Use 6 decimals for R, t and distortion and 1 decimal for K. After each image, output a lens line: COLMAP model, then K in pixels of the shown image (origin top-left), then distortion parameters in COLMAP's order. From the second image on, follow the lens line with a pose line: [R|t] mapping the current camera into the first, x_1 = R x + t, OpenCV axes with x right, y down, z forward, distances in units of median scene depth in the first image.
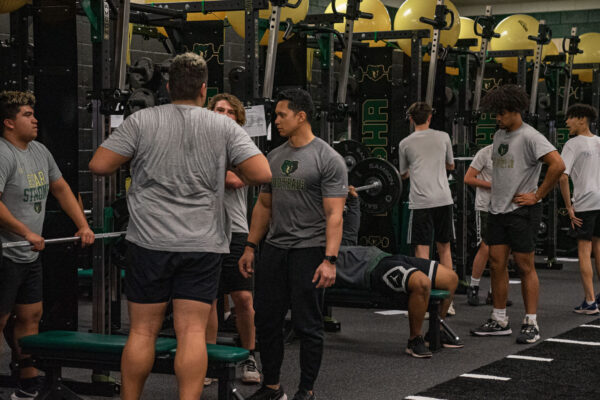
lens RADIAL K [[1326.1, 0, 300.0], [0, 1326.1, 200.0], [0, 0, 1]] dist [0.259593, 0.476458]
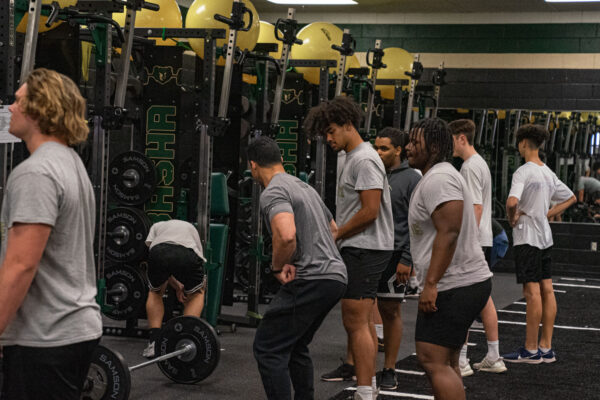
lens RADIAL K [[1326.1, 0, 300.0], [0, 1326.1, 200.0], [0, 0, 1]] dist [0.259593, 0.476458]
pose [[0.987662, 0.030872, 0.153527, 0.012878], [-0.029698, 0.999510, -0.009940, -0.007048], [-0.153759, 0.005258, 0.988094, 0.112415]]
